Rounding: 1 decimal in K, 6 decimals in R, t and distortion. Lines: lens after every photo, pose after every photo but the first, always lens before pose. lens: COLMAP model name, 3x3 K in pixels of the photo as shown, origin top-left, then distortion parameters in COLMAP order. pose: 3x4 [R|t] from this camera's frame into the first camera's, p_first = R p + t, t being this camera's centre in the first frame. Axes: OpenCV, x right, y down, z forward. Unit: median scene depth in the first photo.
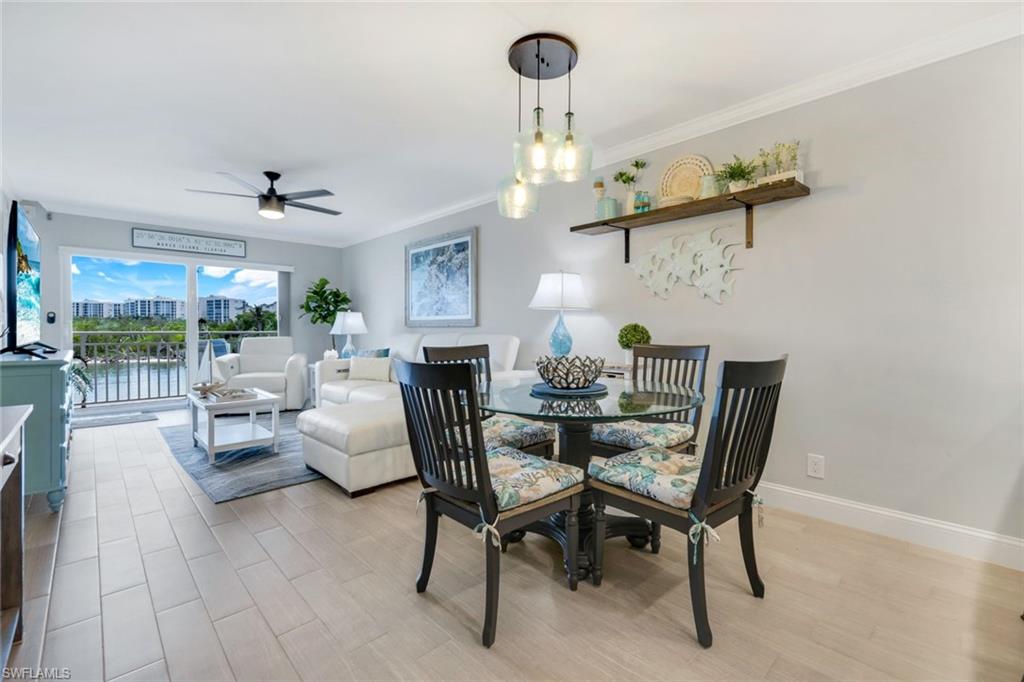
lens RADIAL K [[443.8, 0, 513.0], [0, 443.8, 330.0], [0, 0, 1]] dist [0.000823, 0.000381]
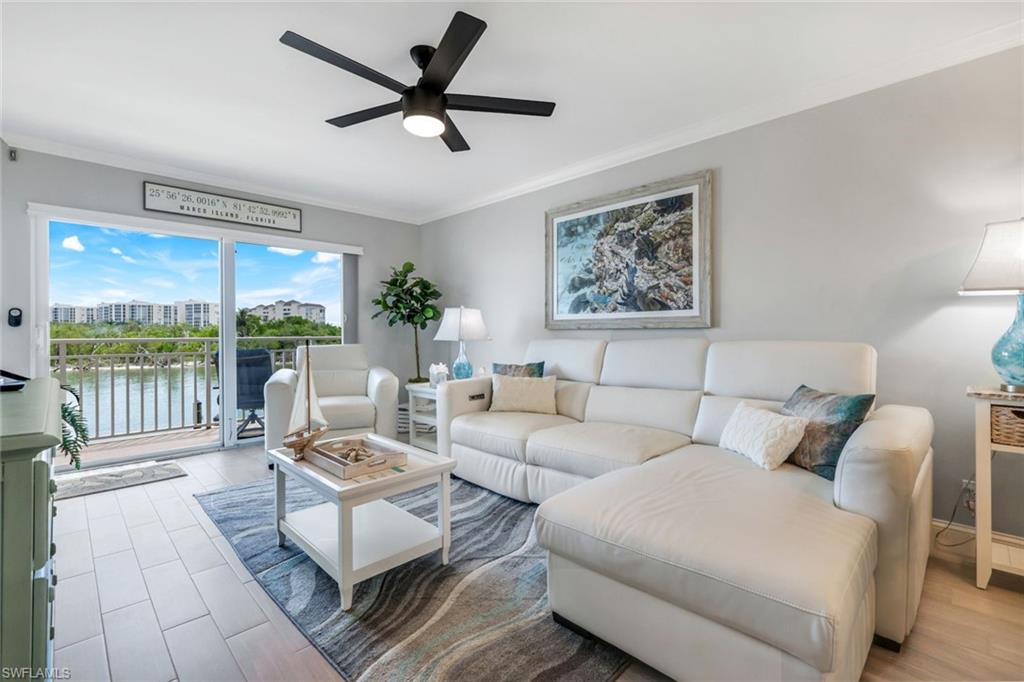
lens RADIAL K [[444.9, 0, 512.3], [0, 444.9, 328.8], [0, 0, 1]] dist [0.000319, -0.000580]
pose [[0.999457, -0.005799, 0.032436, -0.318145], [0.006119, 0.999934, -0.009772, -0.001512], [-0.032377, 0.009965, 0.999426, 0.310616]]
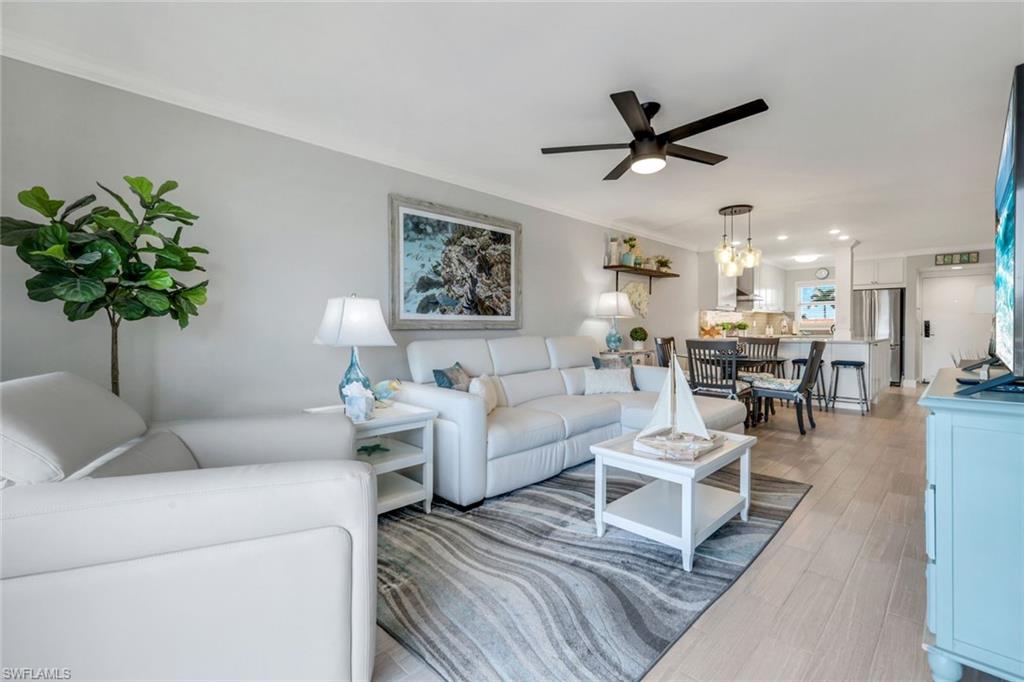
lens RADIAL K [[444.9, 0, 512.3], [0, 444.9, 328.8], [0, 0, 1]] dist [0.000319, -0.000580]
pose [[-0.016072, -0.001536, 0.999870, -0.851170], [0.007954, 0.999967, 0.001664, -0.007848], [-0.999839, 0.007980, -0.016059, 0.847452]]
